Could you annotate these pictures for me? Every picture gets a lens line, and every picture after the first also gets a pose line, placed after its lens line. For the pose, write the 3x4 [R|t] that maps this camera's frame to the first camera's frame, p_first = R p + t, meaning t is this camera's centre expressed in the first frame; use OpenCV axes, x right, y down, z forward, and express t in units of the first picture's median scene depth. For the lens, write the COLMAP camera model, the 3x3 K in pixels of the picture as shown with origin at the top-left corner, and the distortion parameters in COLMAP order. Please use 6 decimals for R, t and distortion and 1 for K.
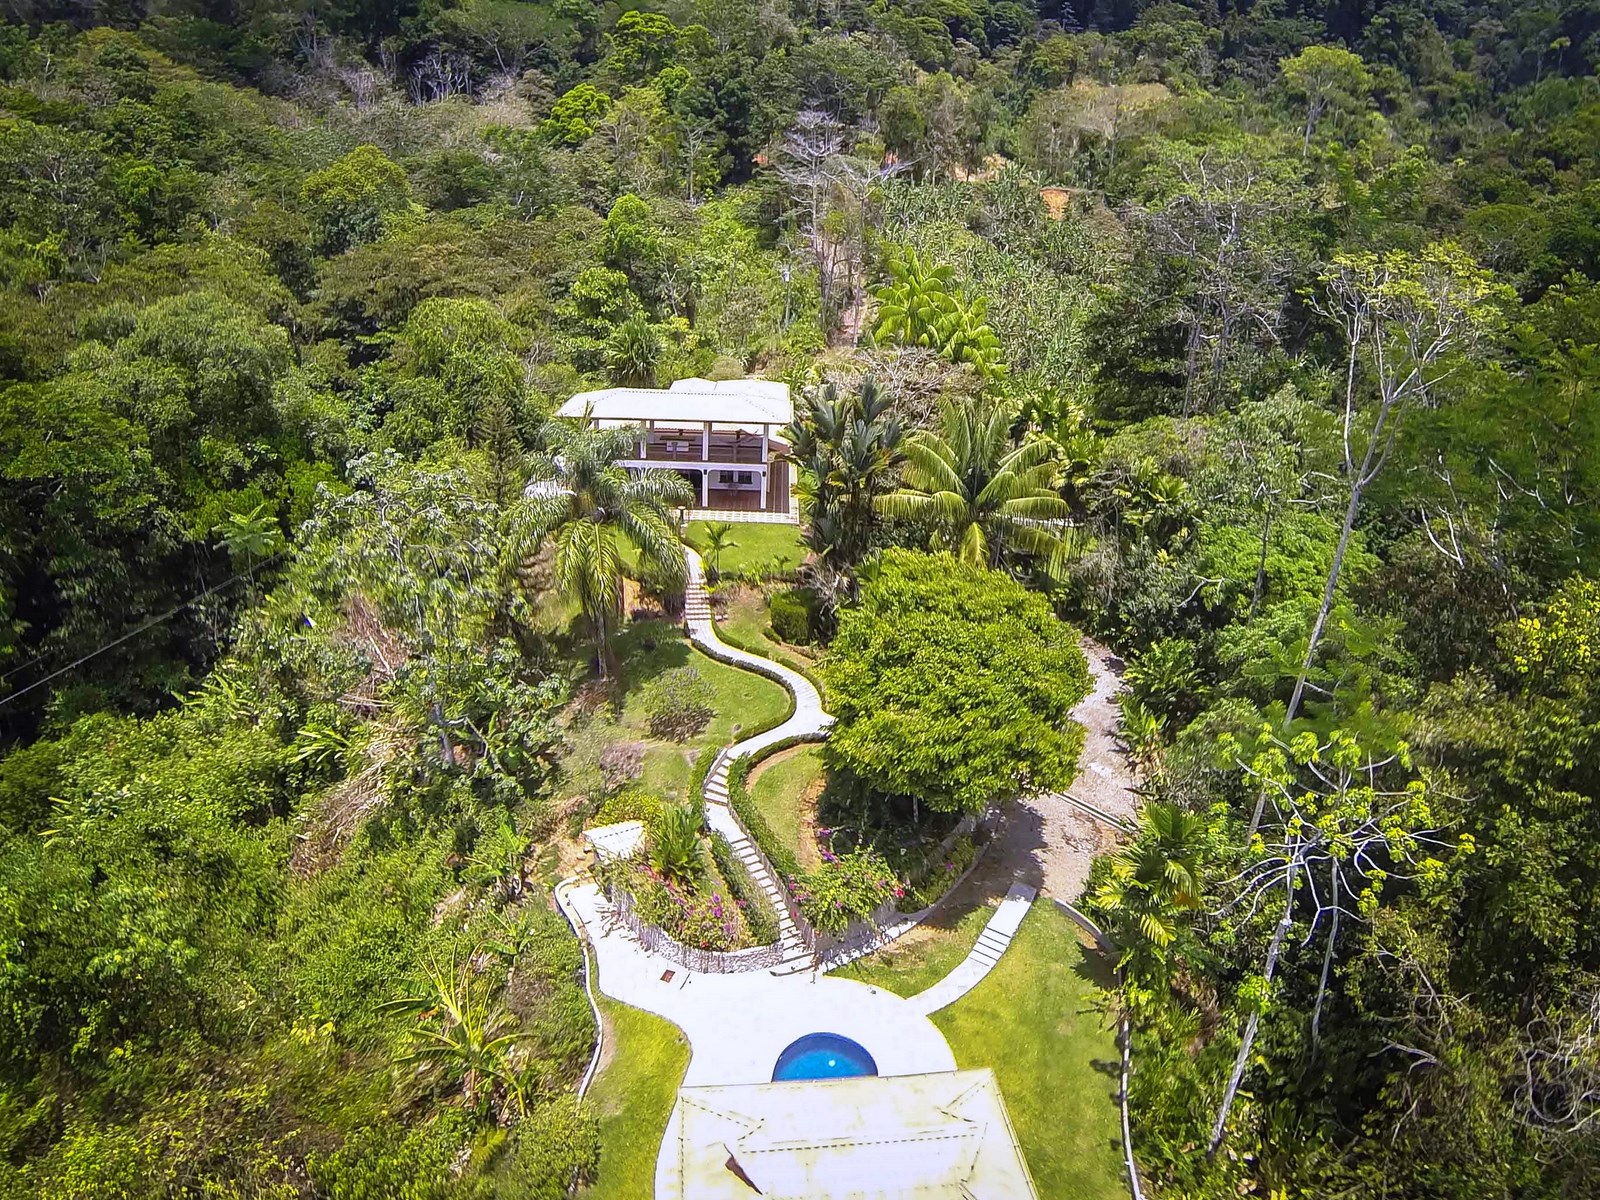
lens RADIAL K [[956.8, 0, 776.5], [0, 956.8, 604.0], [0, 0, 1]] dist [-0.165981, 0.058984]
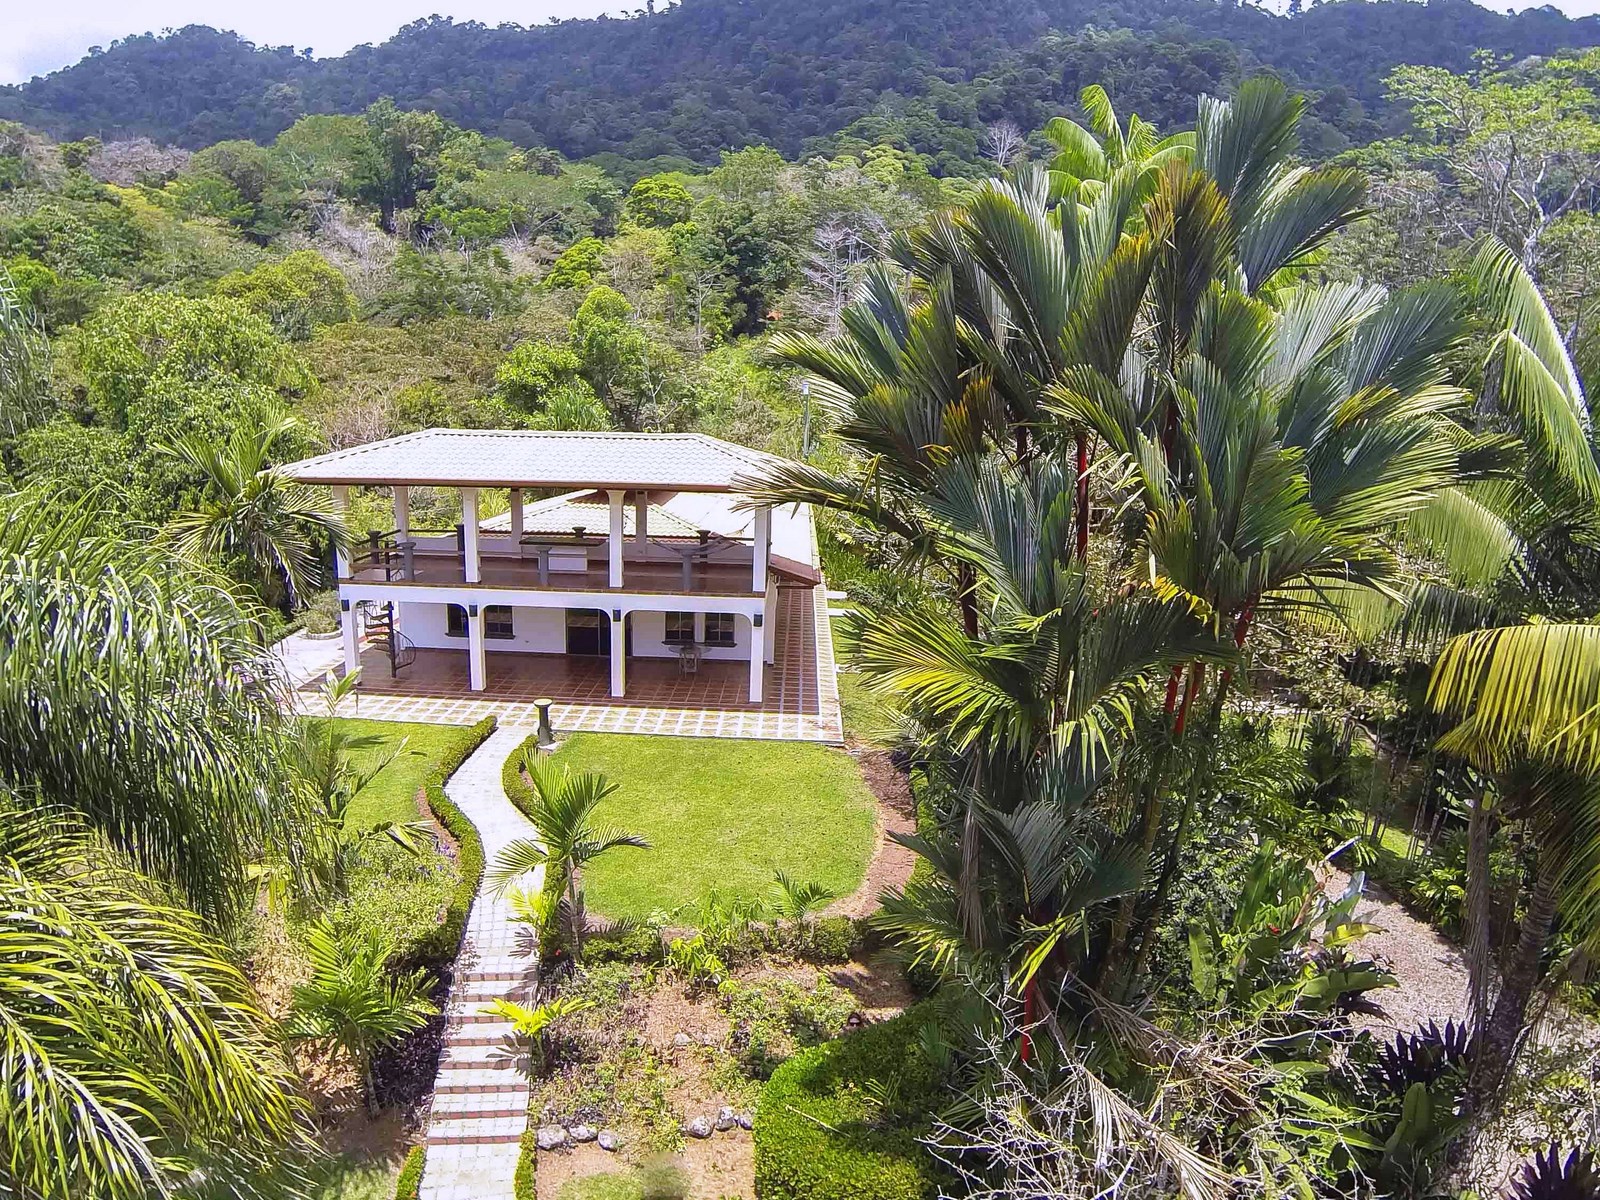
lens RADIAL K [[894.8, 0, 800.0], [0, 894.8, 600.0], [0, 0, 1]] dist [-0.181595, 0.062407]
pose [[0.999970, -0.006455, 0.004256, 0.002432], [0.007172, 0.980043, -0.198657, -0.038962], [-0.002889, 0.198682, 0.980060, 0.358418]]
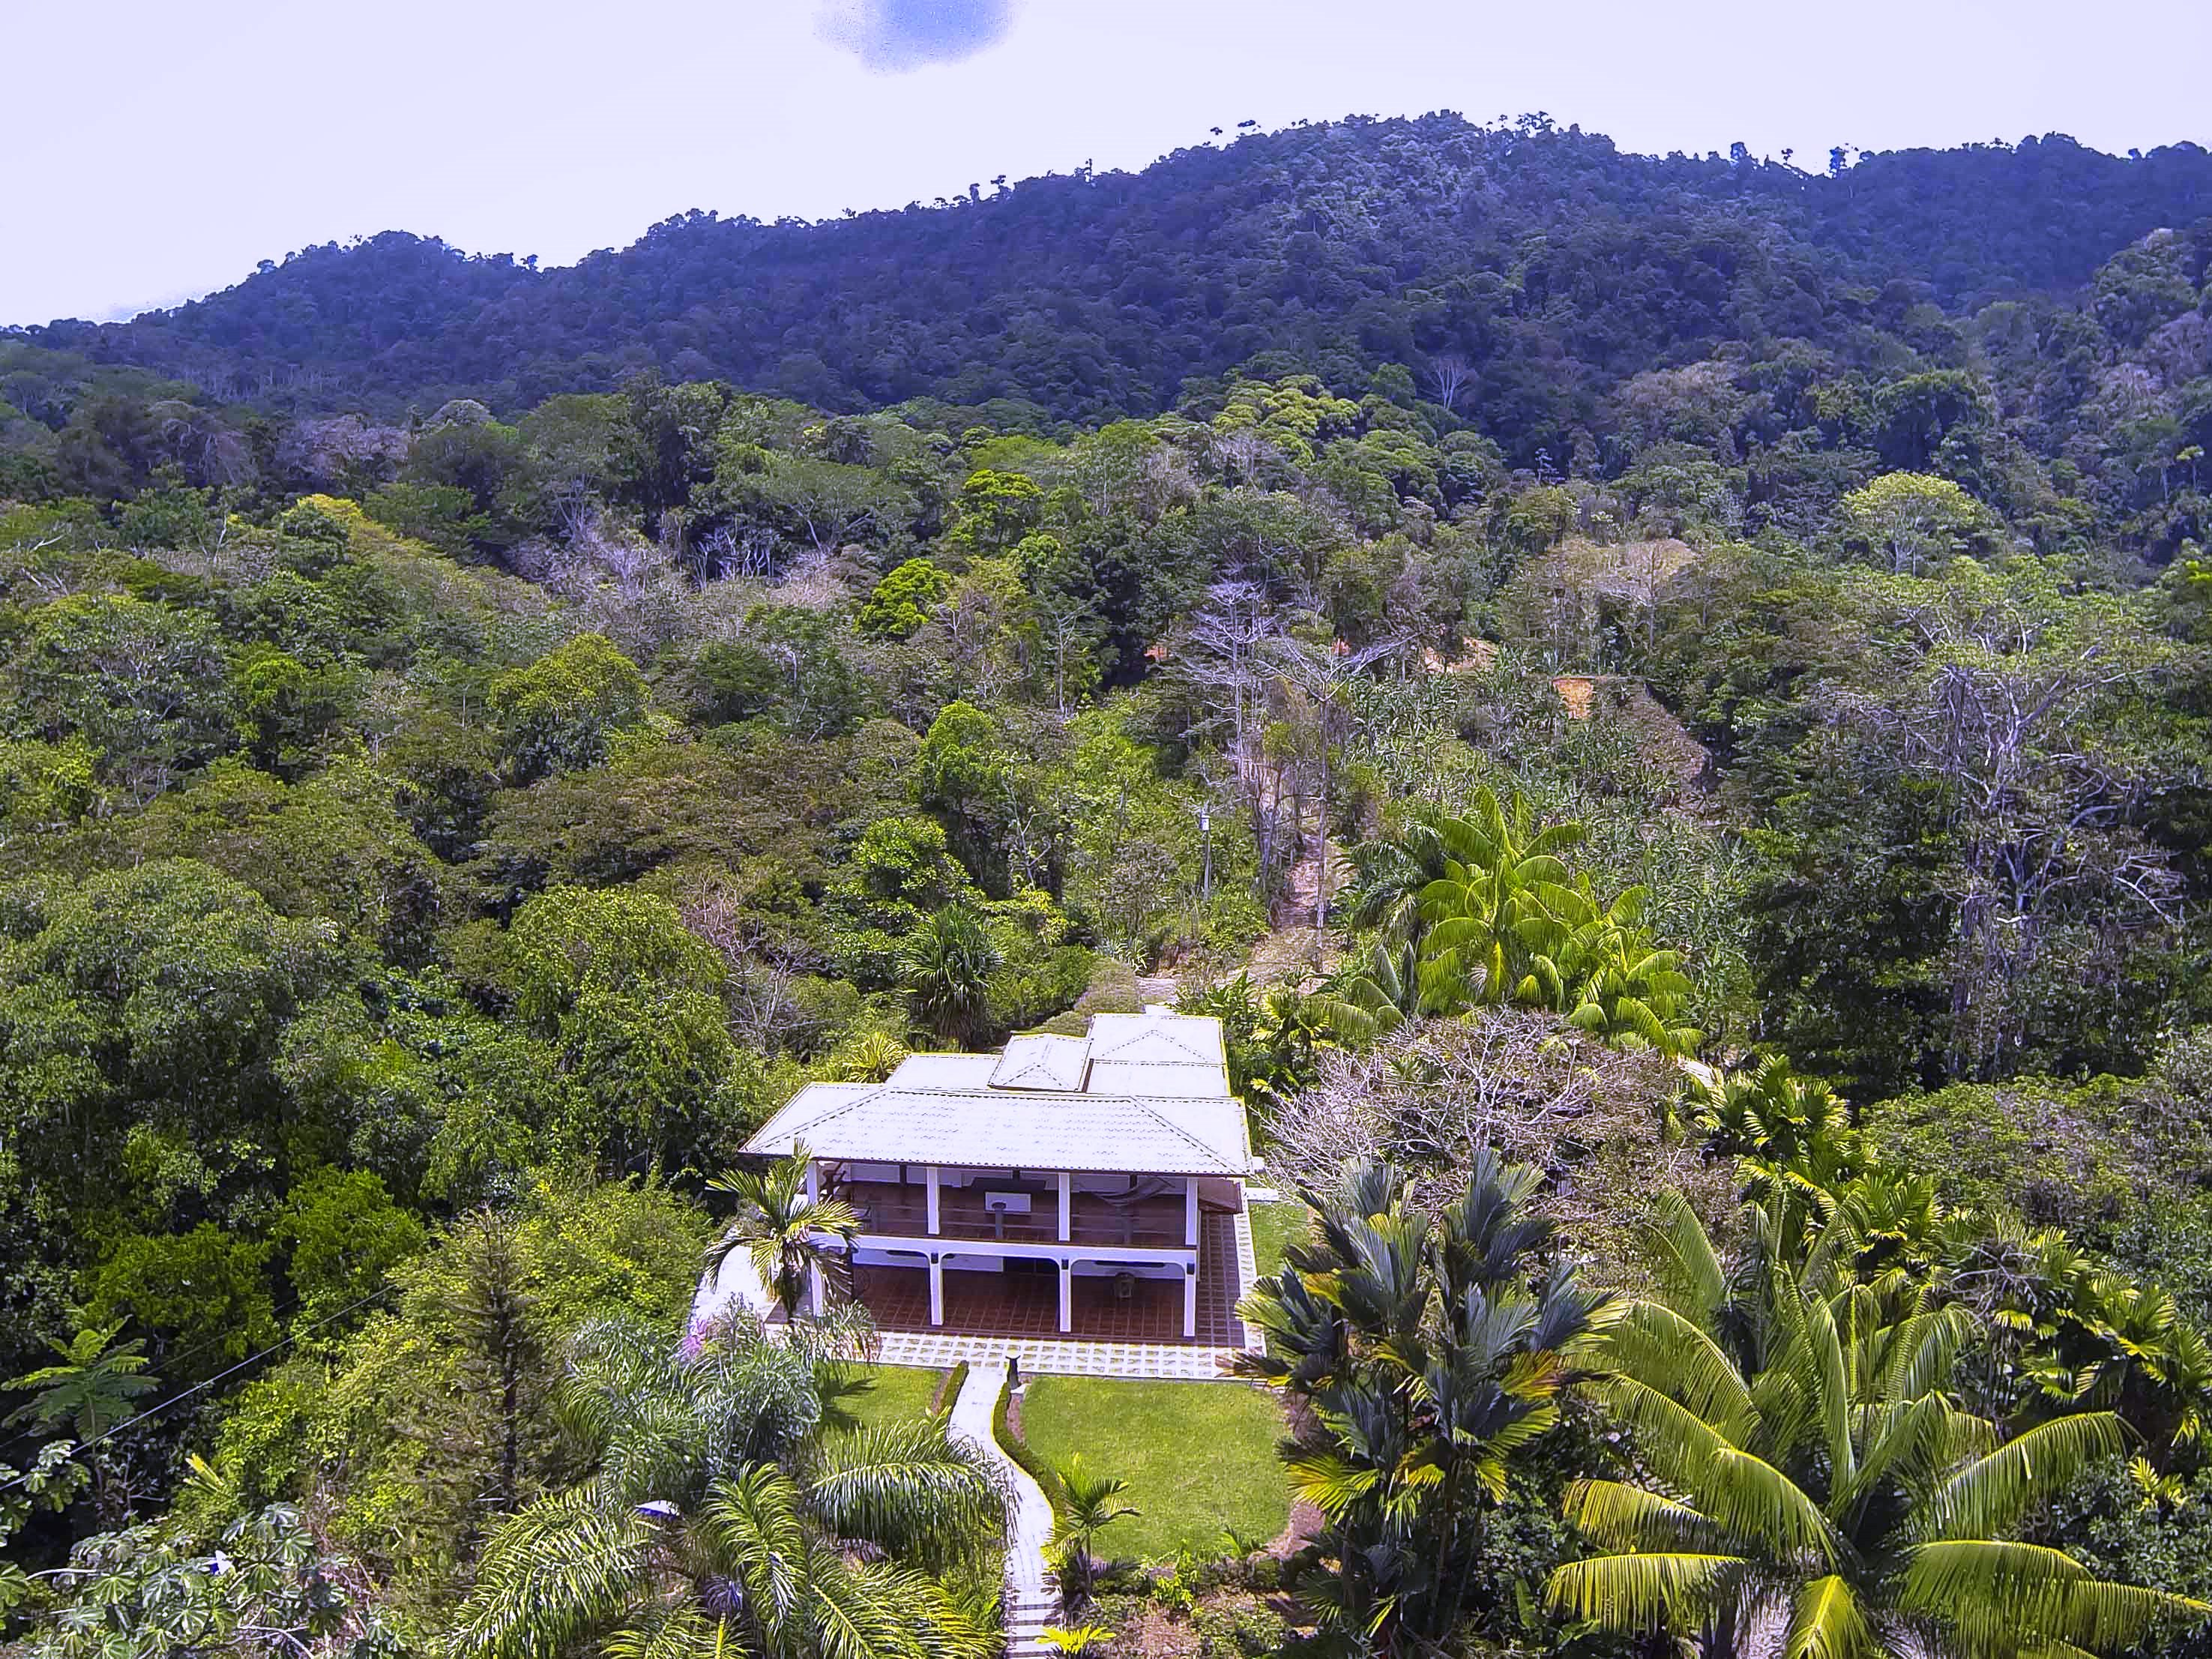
lens RADIAL K [[1256.6, 0, 1111.5], [0, 1256.6, 830.6], [0, 0, 1]] dist [-0.208686, 0.092386]
pose [[0.998466, -0.020066, -0.051602, -0.009498], [0.003173, 0.951221, -0.308494, -0.089800], [0.055275, 0.307857, 0.949826, 0.209408]]
